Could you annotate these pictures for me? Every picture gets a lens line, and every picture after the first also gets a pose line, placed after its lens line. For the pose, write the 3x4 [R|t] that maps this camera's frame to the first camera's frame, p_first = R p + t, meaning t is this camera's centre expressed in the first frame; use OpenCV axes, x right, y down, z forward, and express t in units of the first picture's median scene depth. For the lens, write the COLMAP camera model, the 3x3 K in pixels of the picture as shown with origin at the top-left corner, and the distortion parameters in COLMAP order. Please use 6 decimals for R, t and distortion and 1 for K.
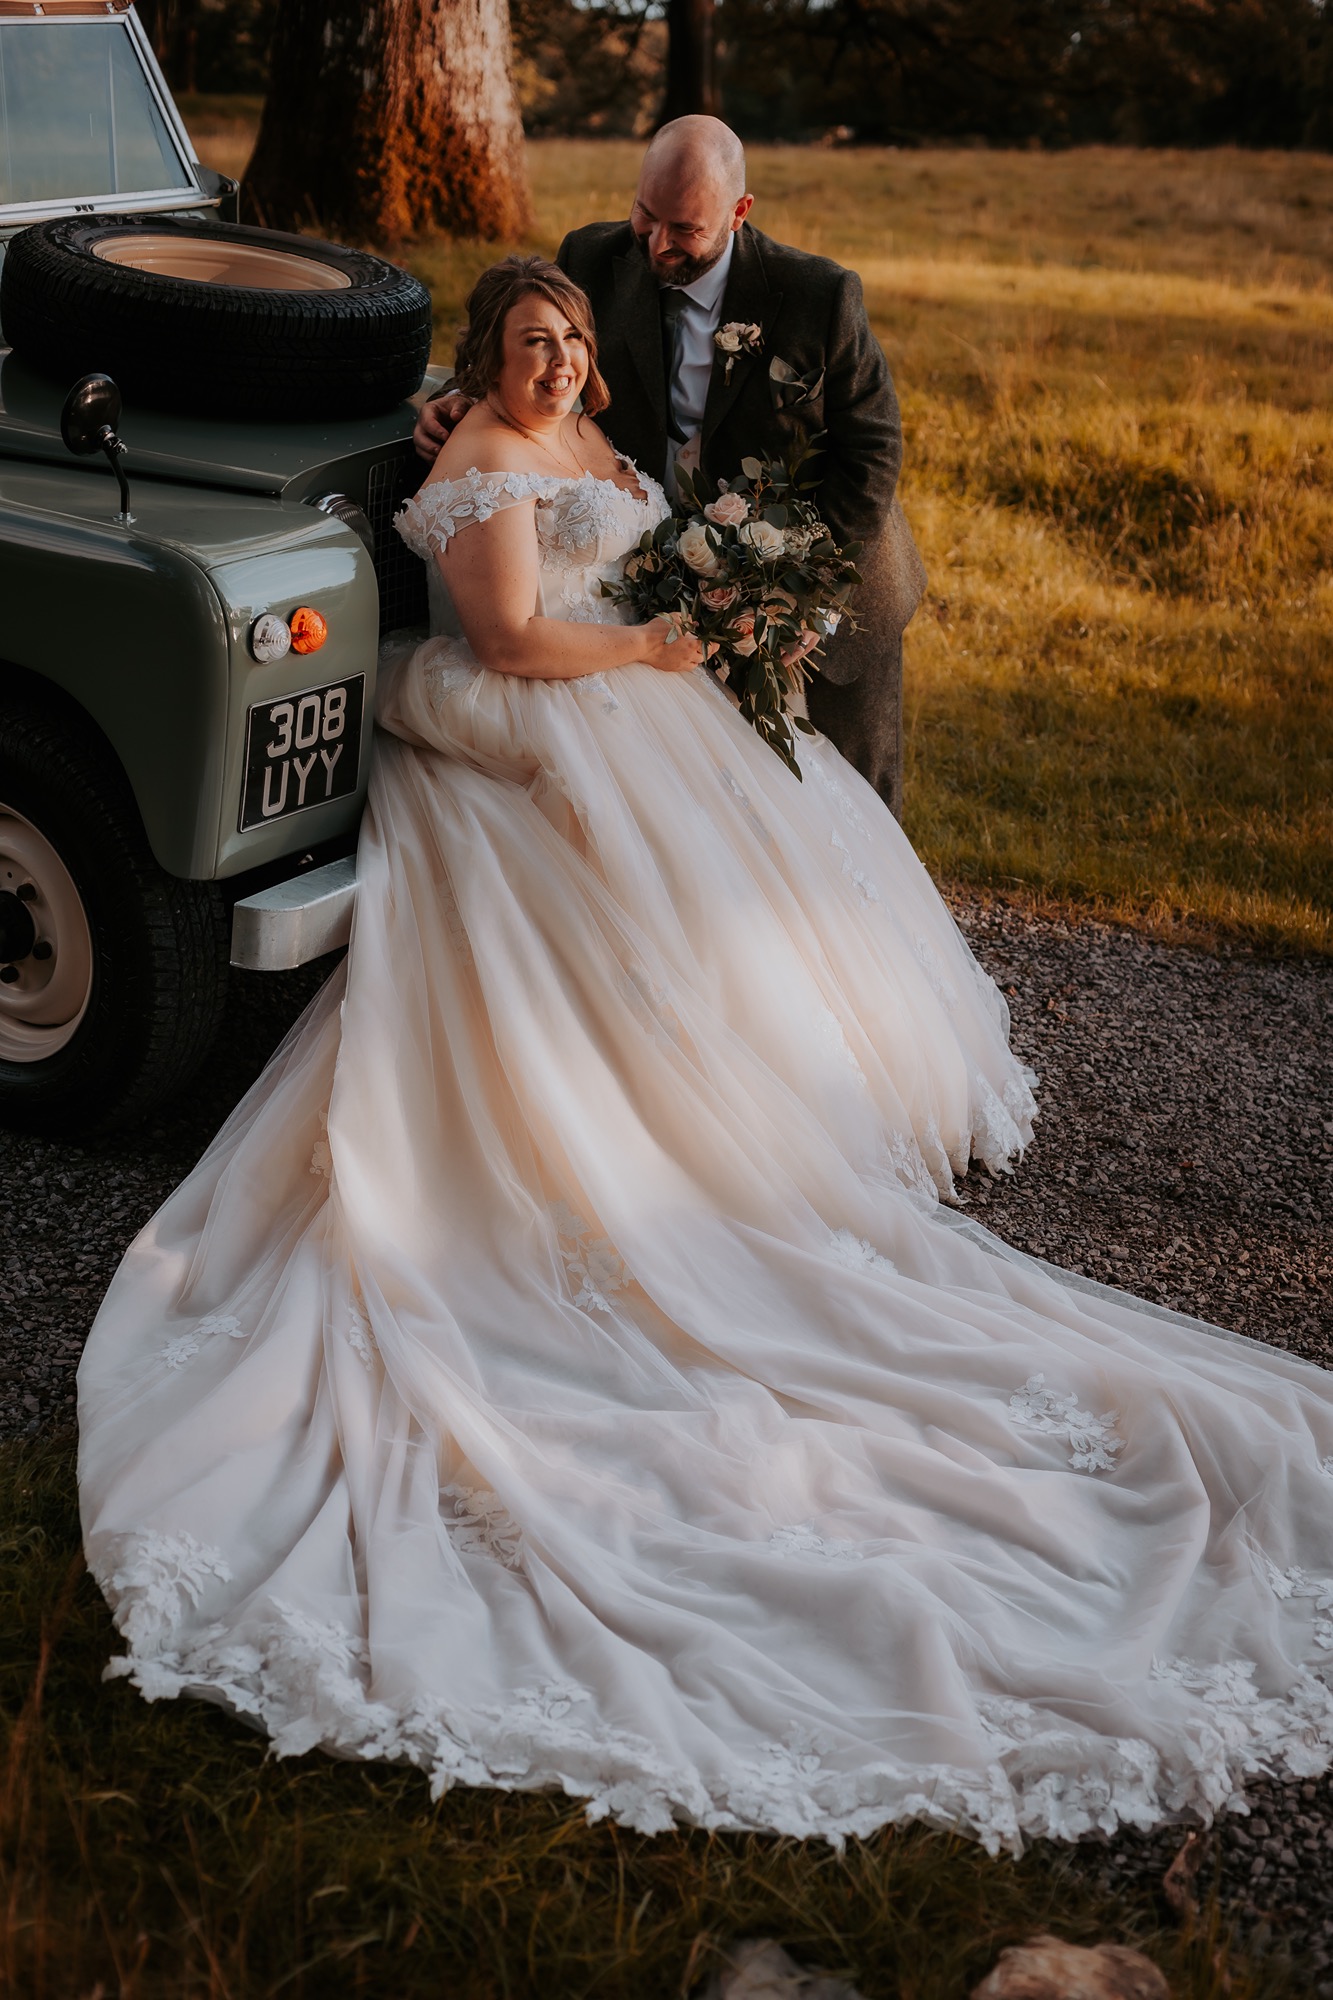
lens RADIAL K [[2217.1, 0, 758.2], [0, 2217.1, 1001.4], [0, 0, 1]] dist [-0.066803, 0.200802]
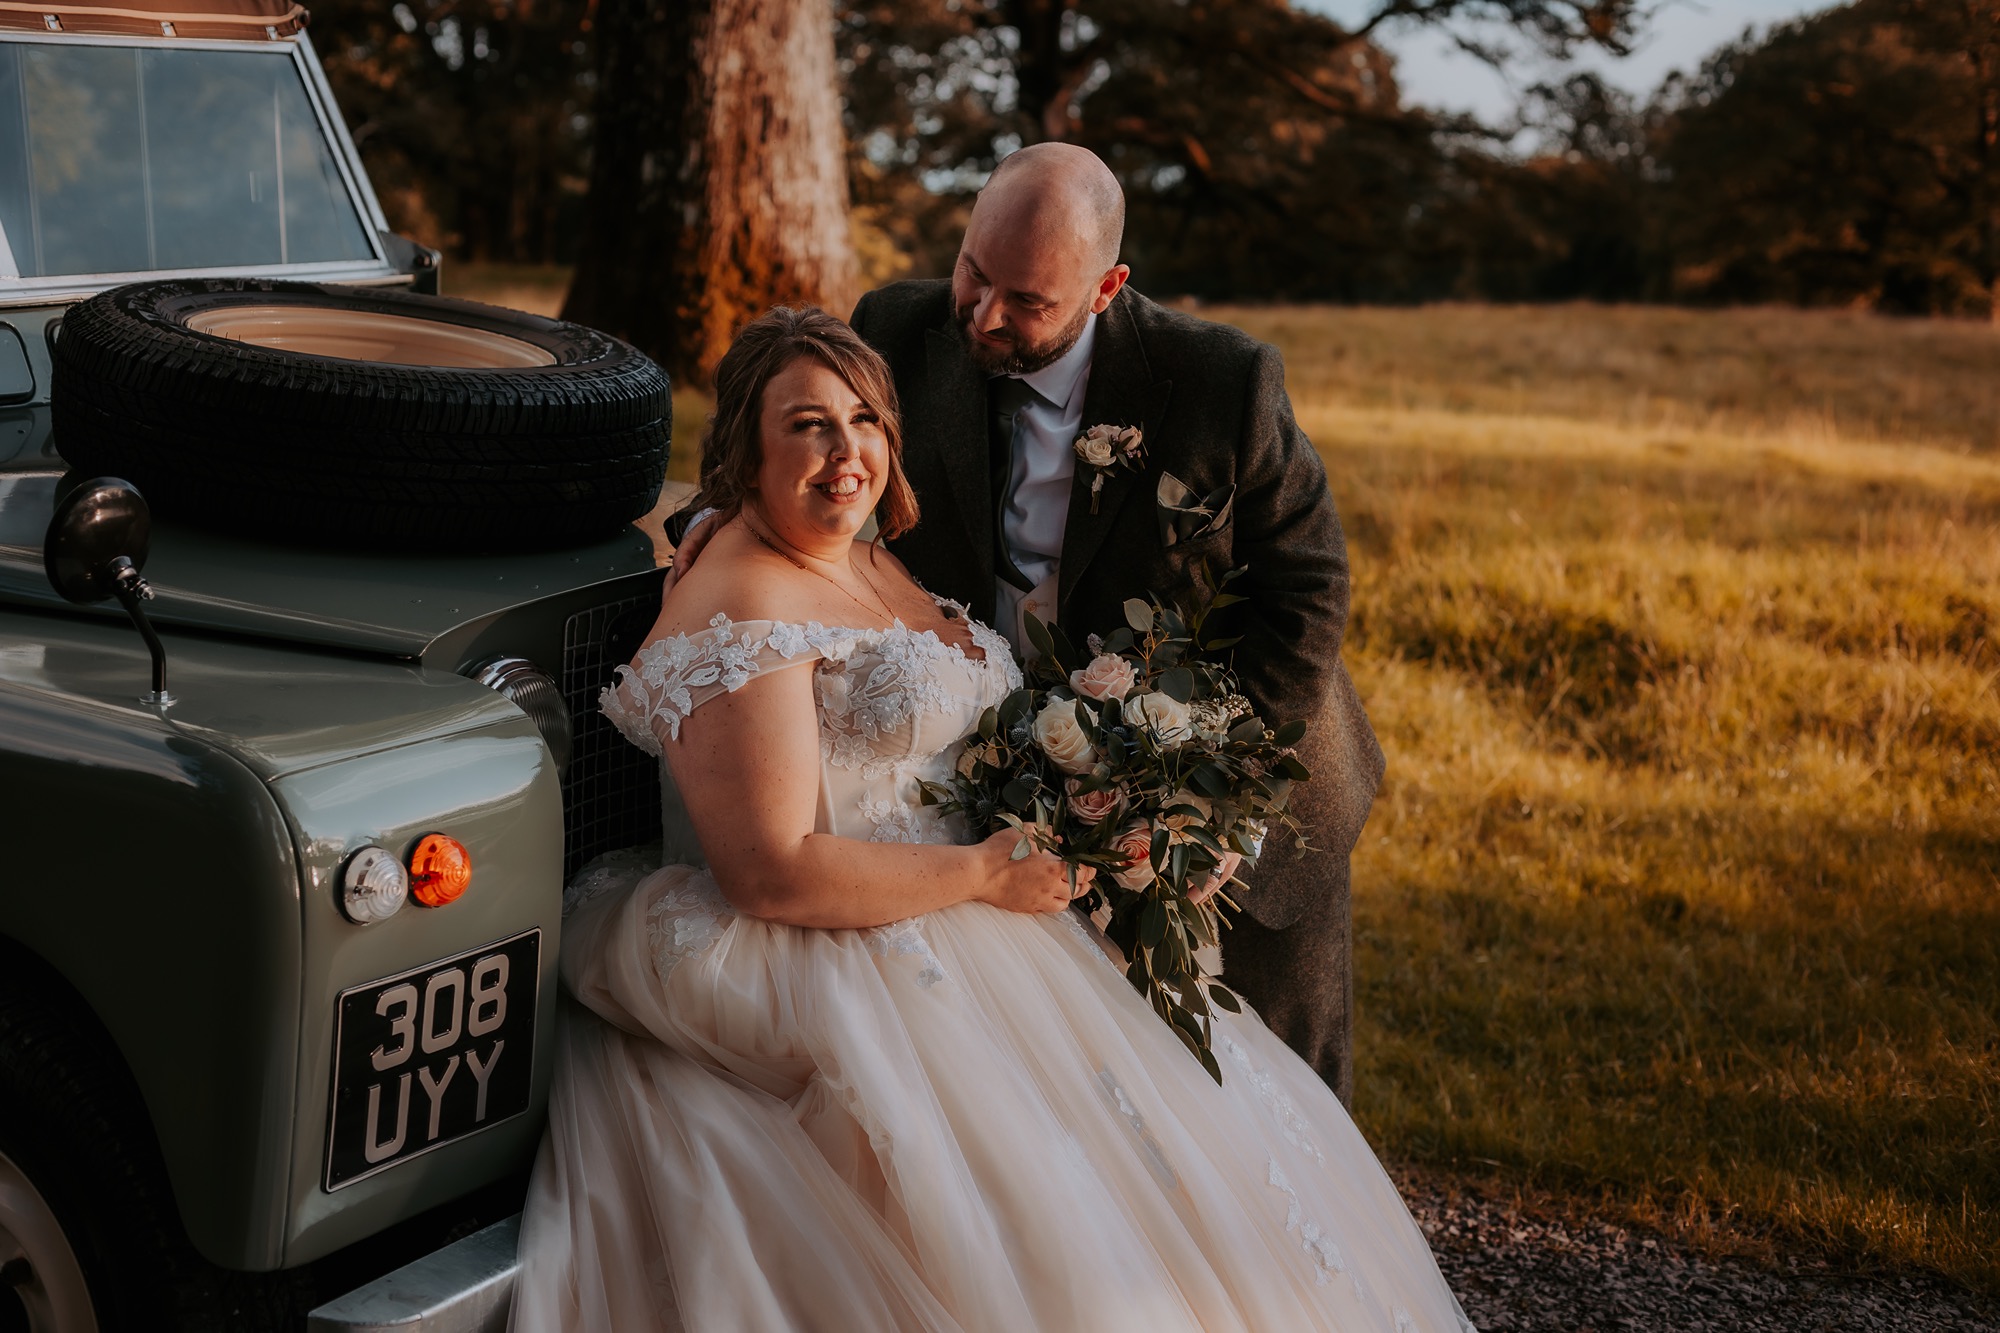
lens RADIAL K [[2237.6, 0, 1000.0], [0, 2237.6, 666.5], [0, 0, 1]] dist [-0.401956, 0.000893]
pose [[0.998830, -0.009467, -0.047427, -0.009426], [-0.001037, 0.976239, -0.216694, -0.054897], [0.048351, 0.216490, 0.975087, 0.238419]]
